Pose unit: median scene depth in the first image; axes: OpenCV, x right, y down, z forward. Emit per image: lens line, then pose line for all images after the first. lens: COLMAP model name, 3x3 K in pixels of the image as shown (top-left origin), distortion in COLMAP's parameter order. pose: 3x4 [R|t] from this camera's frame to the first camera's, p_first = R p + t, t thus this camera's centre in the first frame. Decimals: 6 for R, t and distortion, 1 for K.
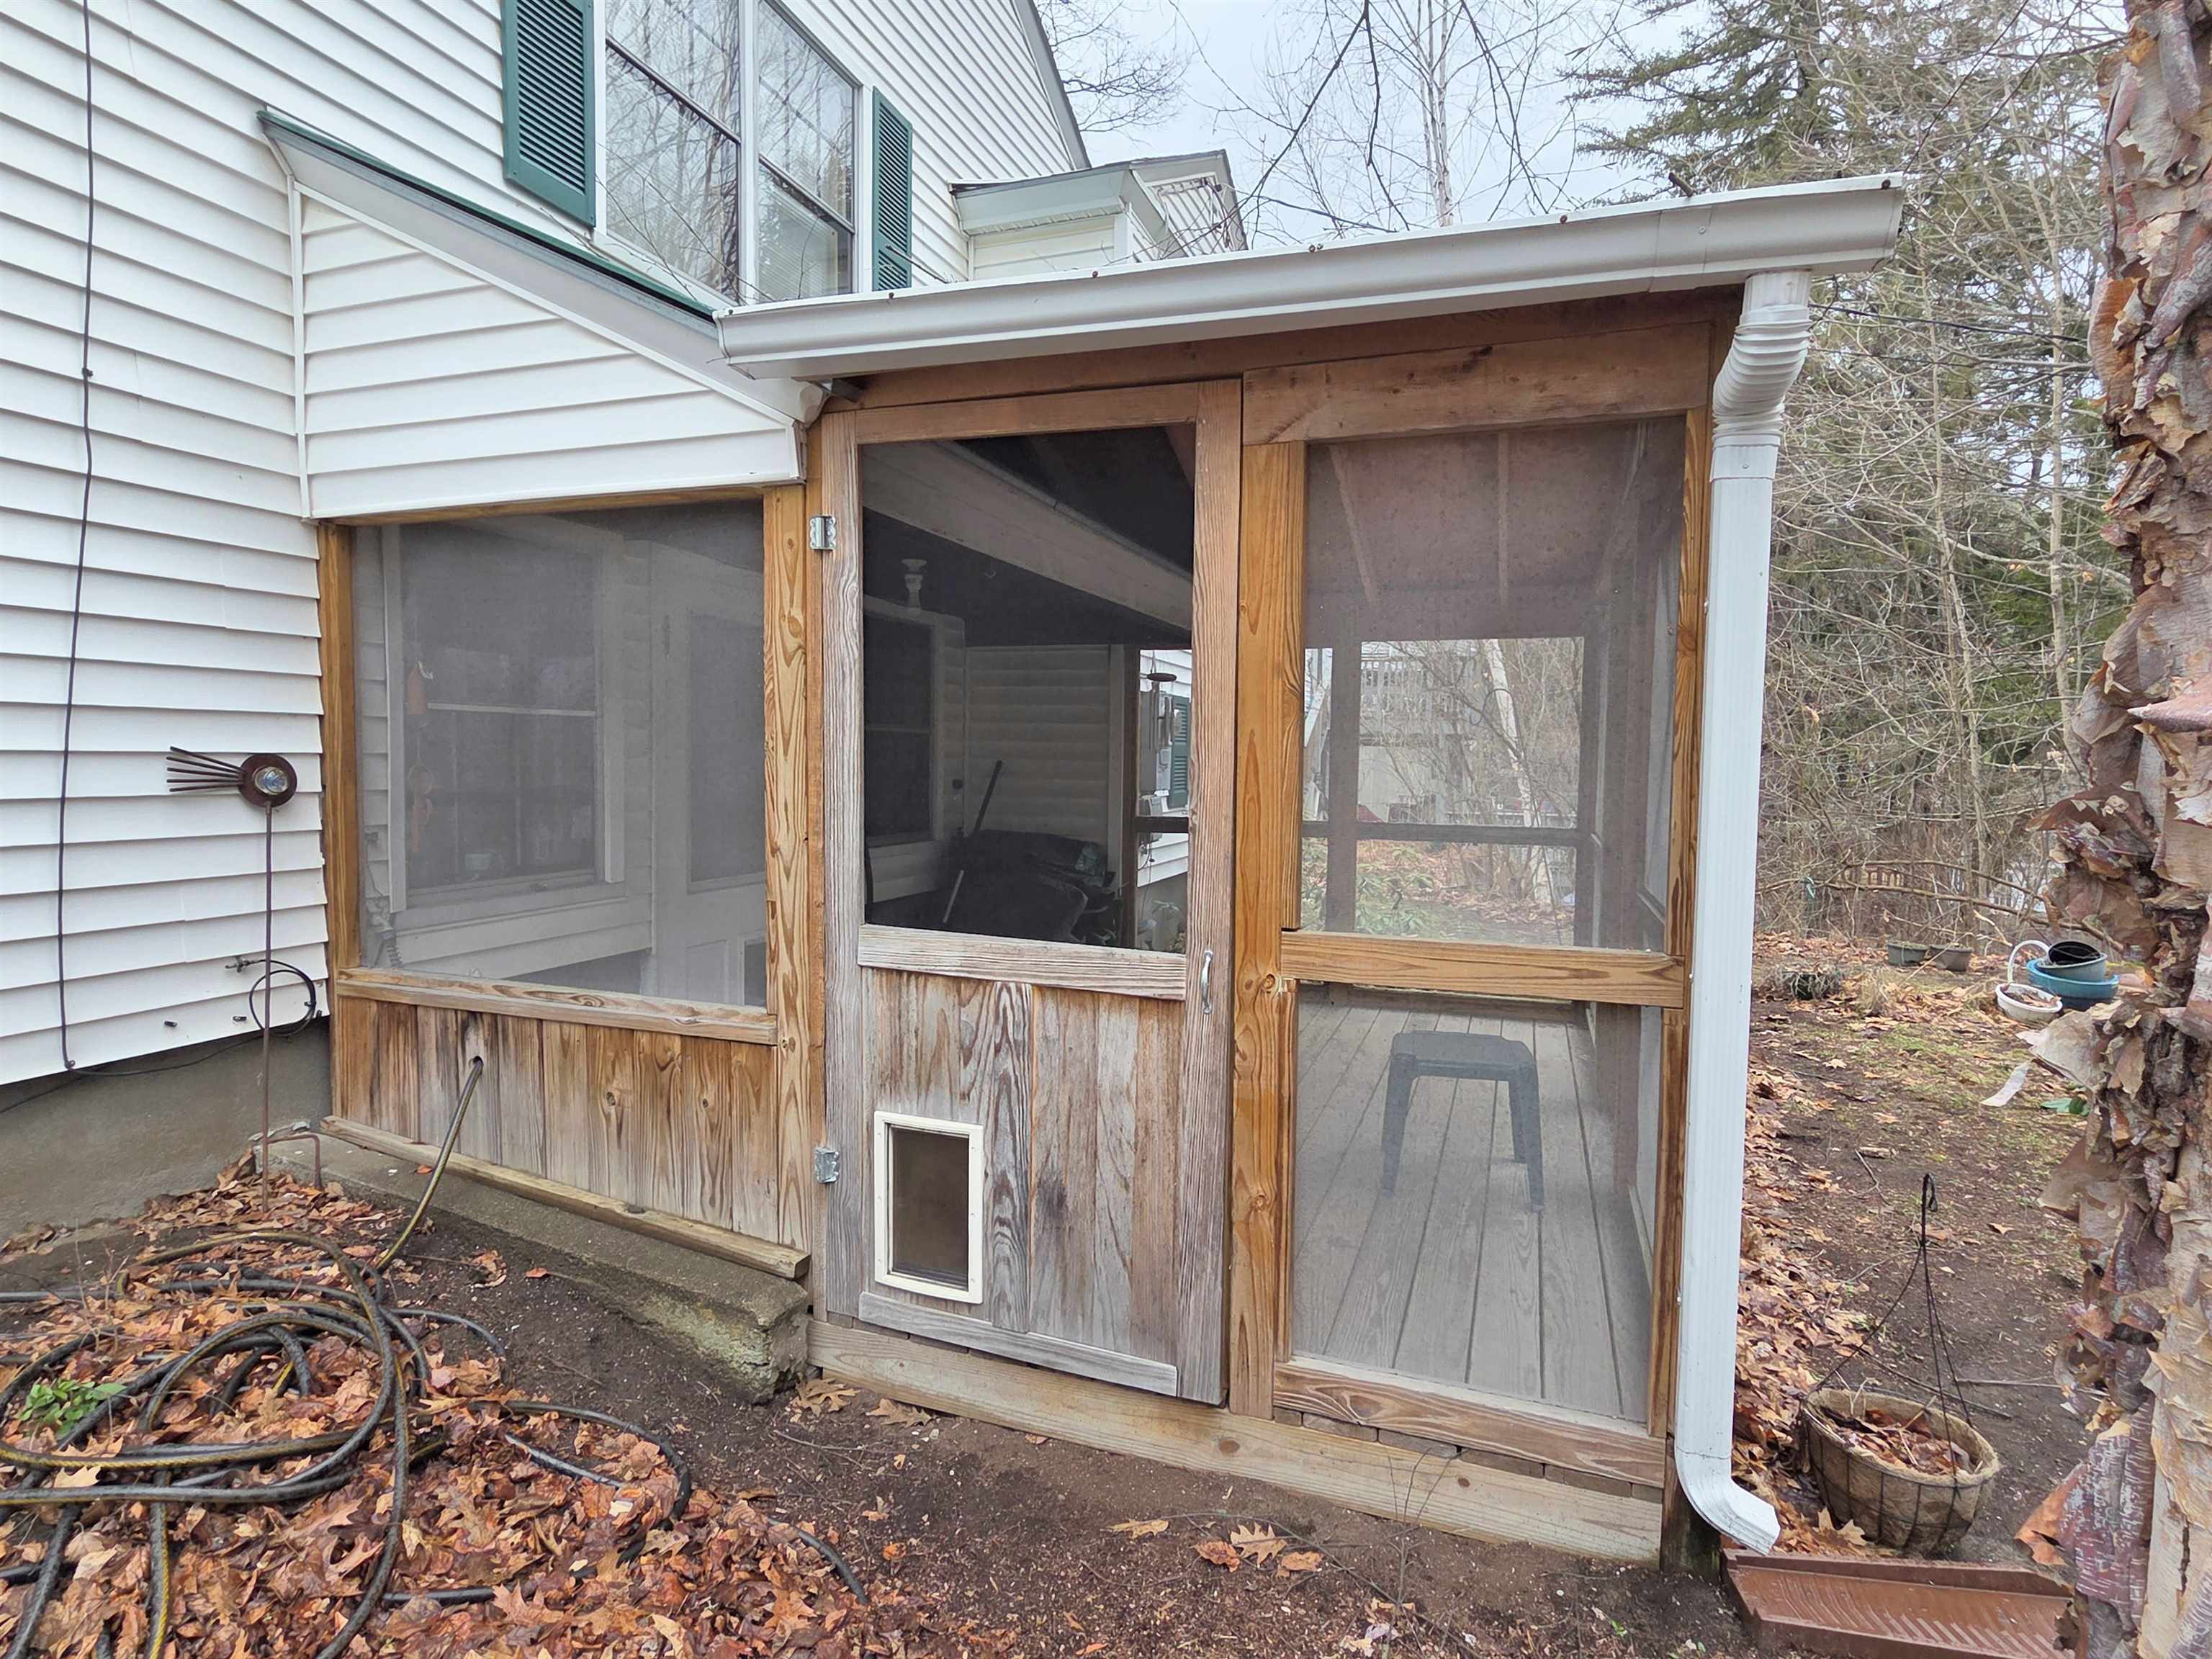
lens RADIAL K [[1160.3, 0, 1106.0], [0, 1160.3, 829.5], [0, 0, 1]] dist [0.000607, 0.000120]
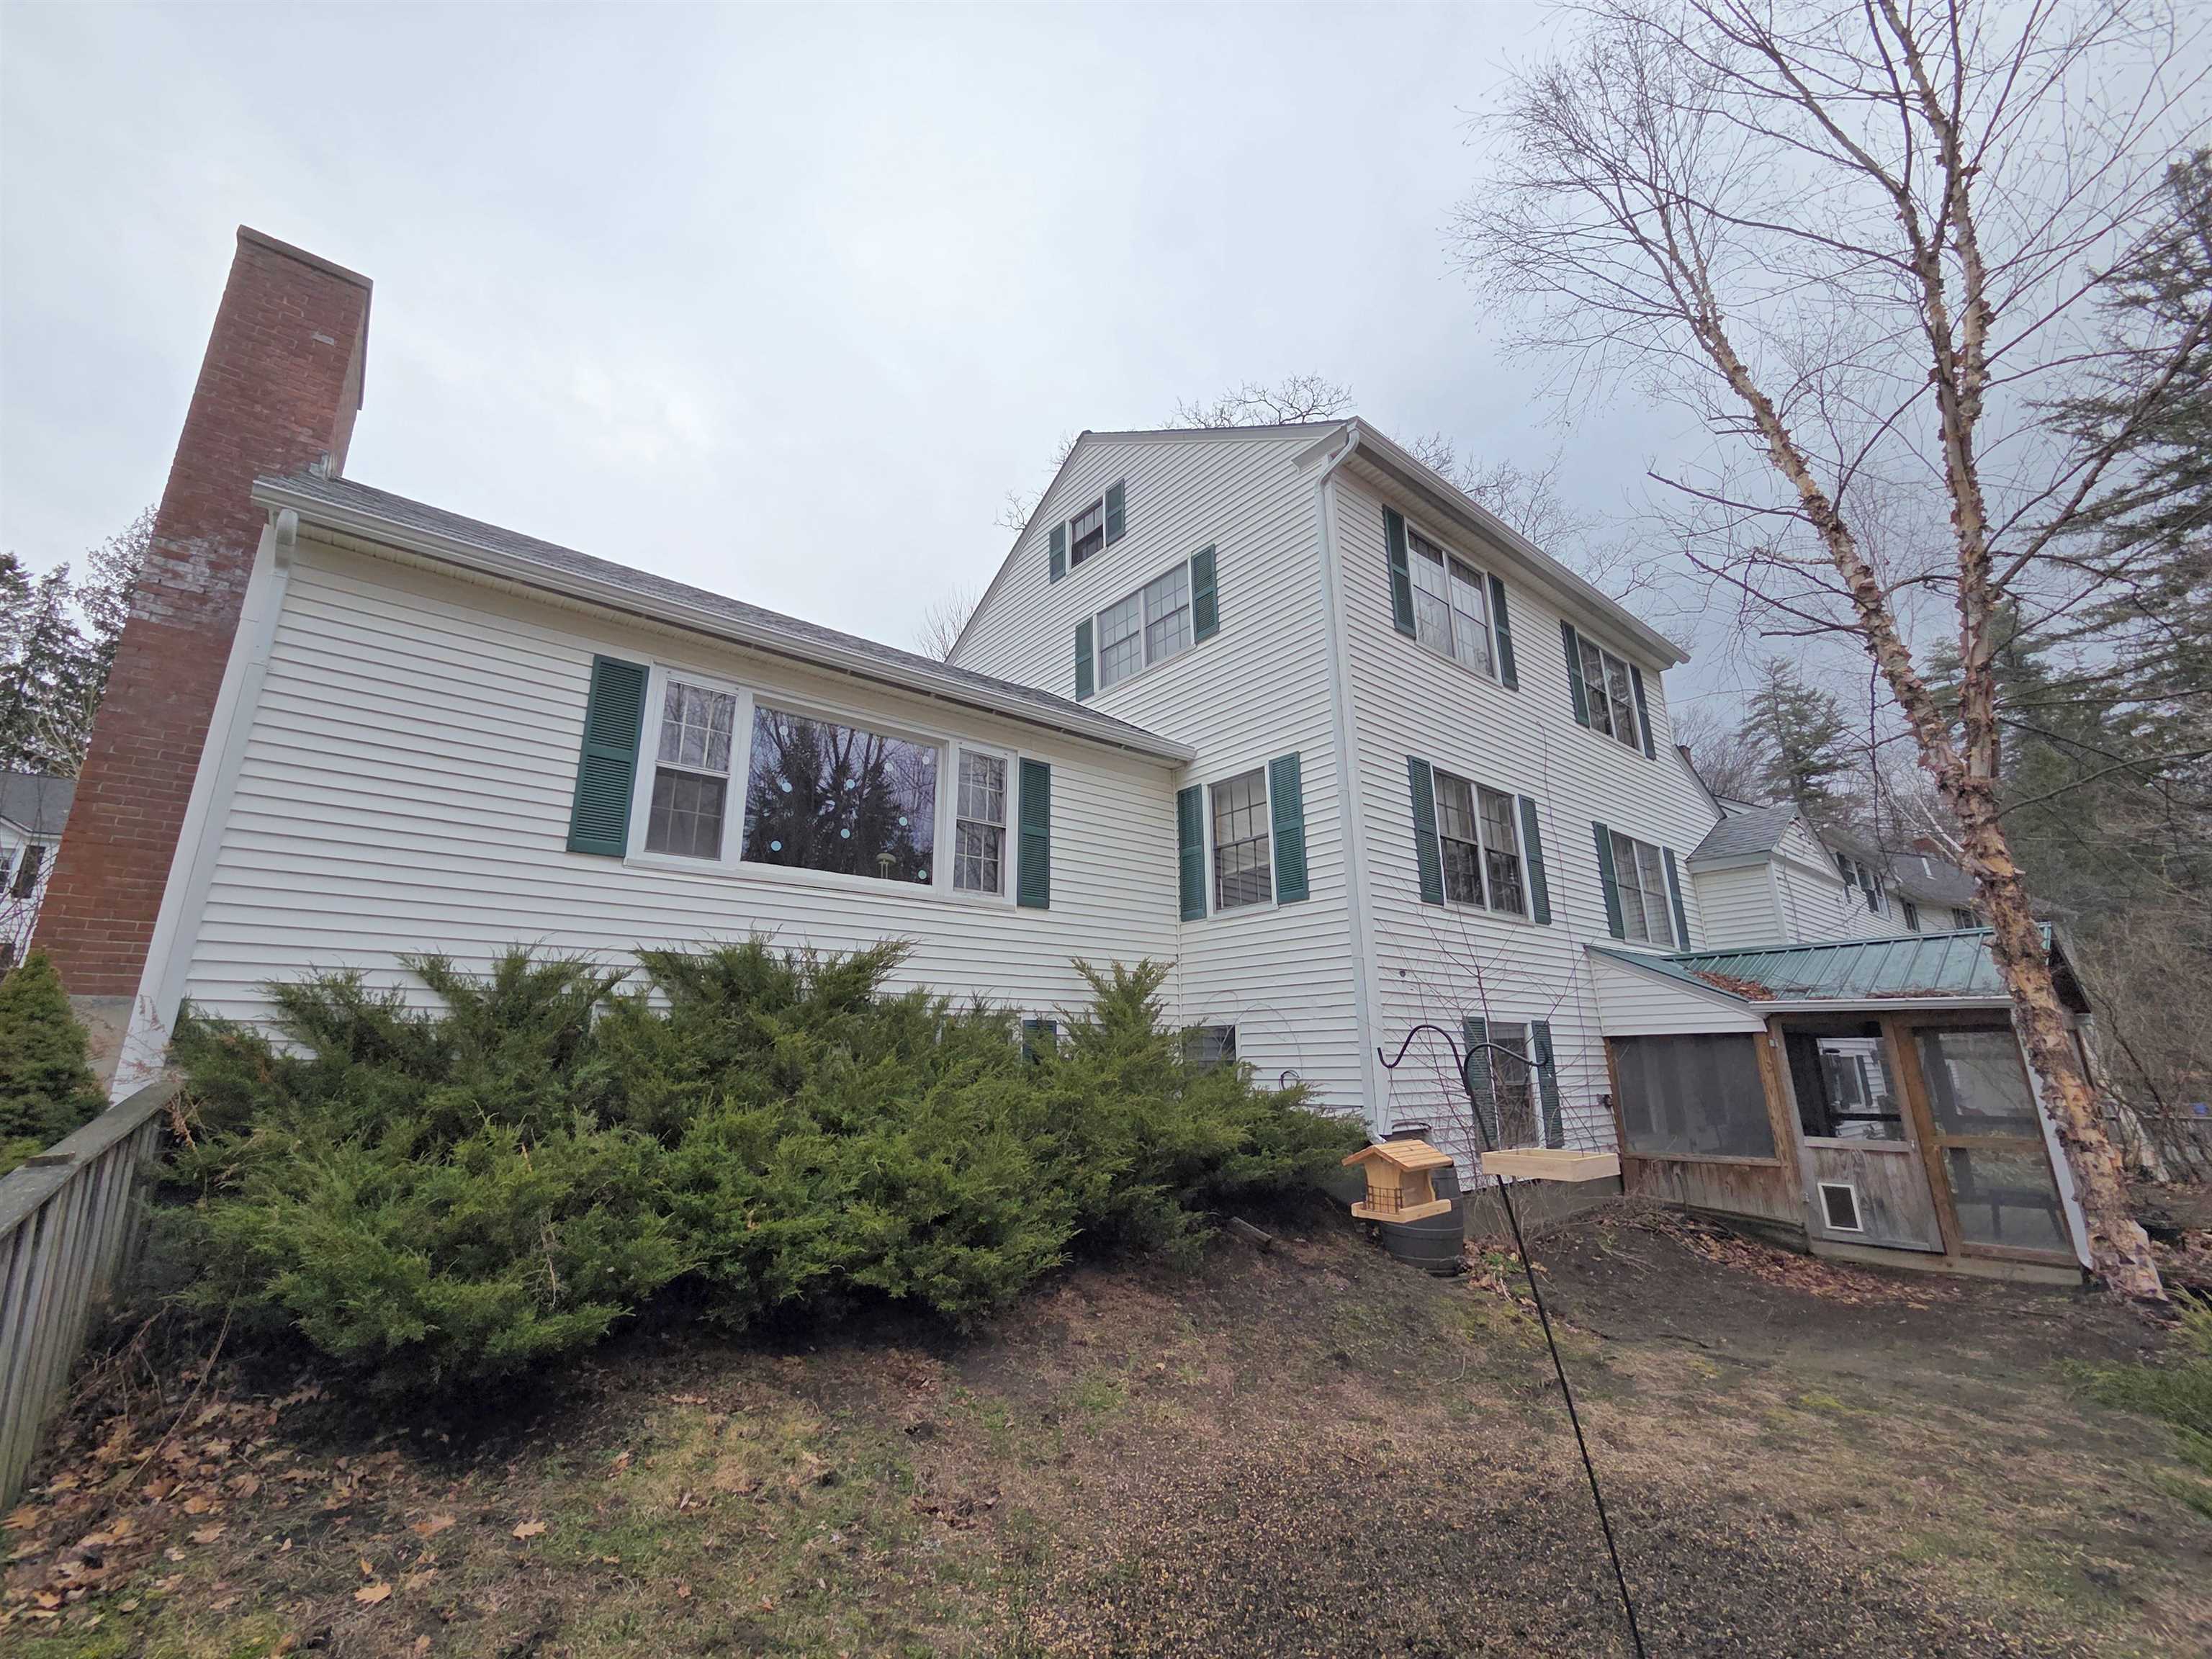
lens RADIAL K [[903.1, 0, 1106.0], [0, 903.1, 829.5], [0, 0, 1]] dist [-0.013225, 0.004084]
pose [[0.856473, -0.152436, -0.493172, -0.611827], [-0.012159, 0.949180, -0.314499, 0.080044], [0.516049, 0.275356, 0.811093, -3.306339]]
